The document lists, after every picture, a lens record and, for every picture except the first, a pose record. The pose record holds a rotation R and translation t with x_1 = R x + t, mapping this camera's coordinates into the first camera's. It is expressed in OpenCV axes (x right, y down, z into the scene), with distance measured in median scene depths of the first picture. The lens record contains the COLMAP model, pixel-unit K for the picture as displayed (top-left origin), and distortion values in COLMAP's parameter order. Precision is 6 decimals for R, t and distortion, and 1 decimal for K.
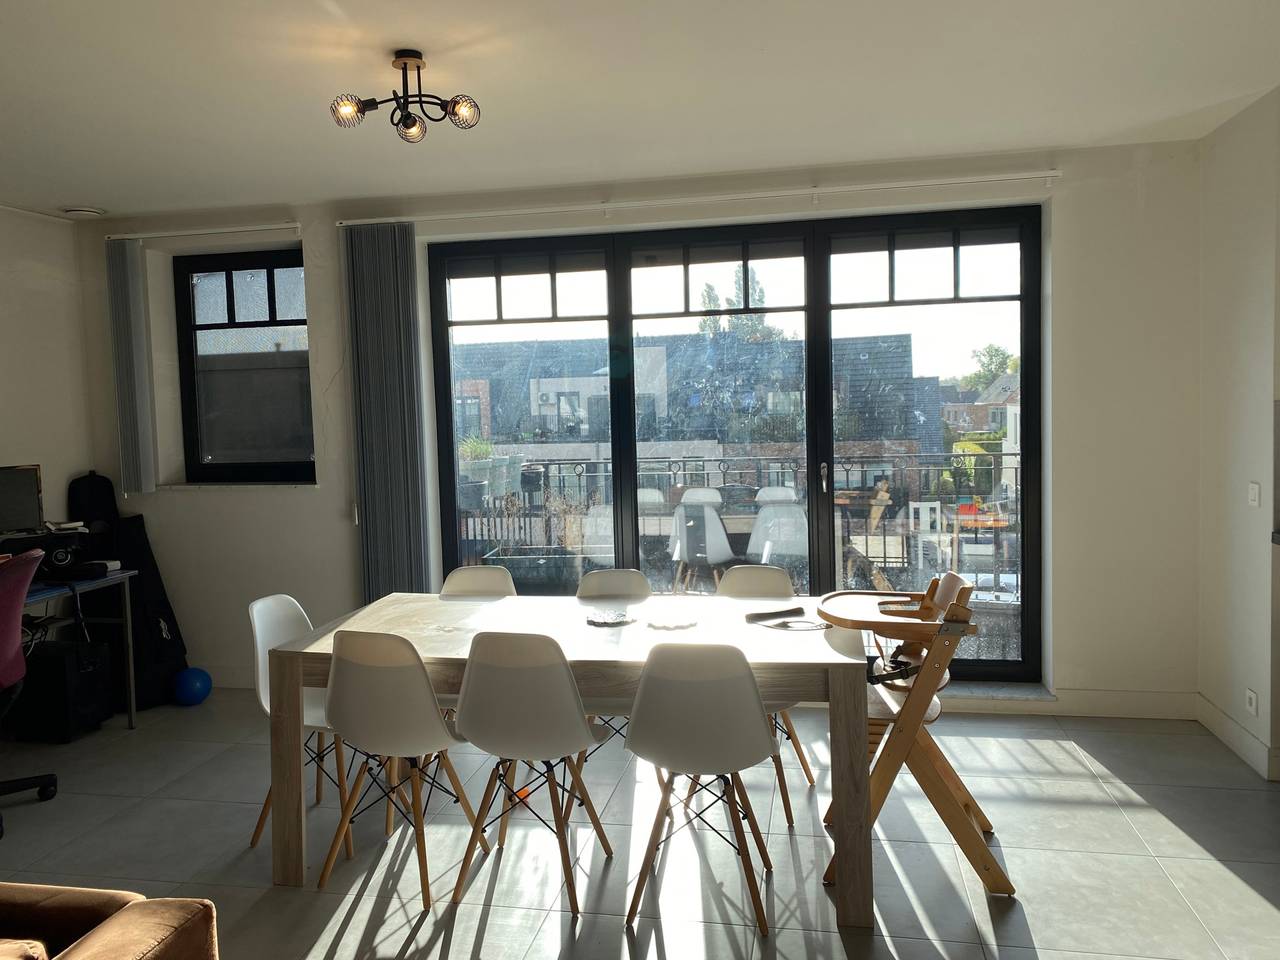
lens RADIAL K [[964.0, 0, 631.1], [0, 964.0, 468.7], [0, 0, 1]] dist [0.141518, -0.165658]
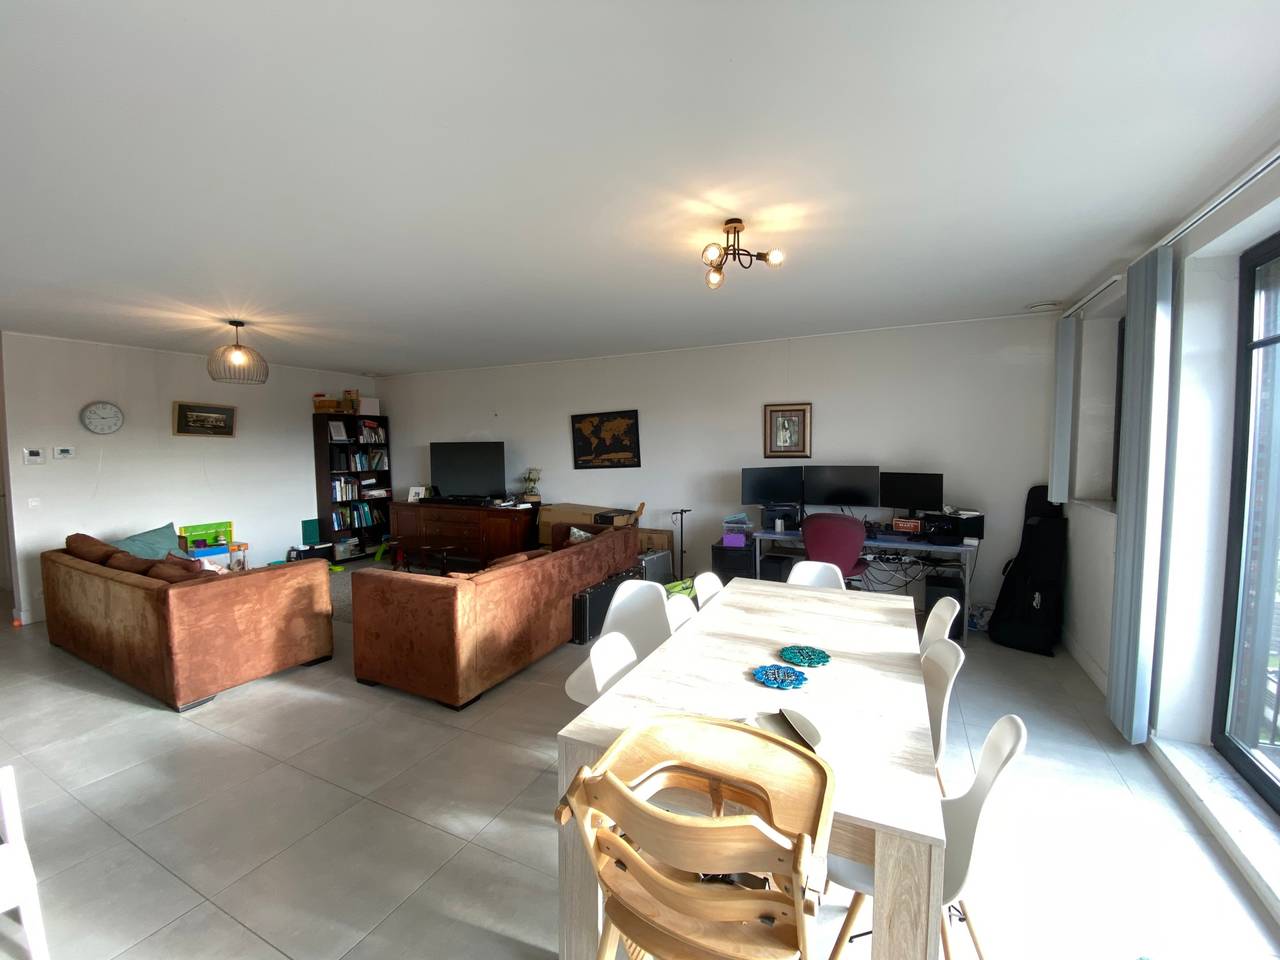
lens RADIAL K [[520.0, 0, 635.9], [0, 520.0, 480.1], [0, 0, 1]] dist [0.044348, -0.033649]
pose [[-0.287657, 0.099729, -0.952527, 0.416958], [-0.052334, 0.991441, 0.119608, -0.073622], [0.956303, 0.084255, -0.279976, 0.733128]]
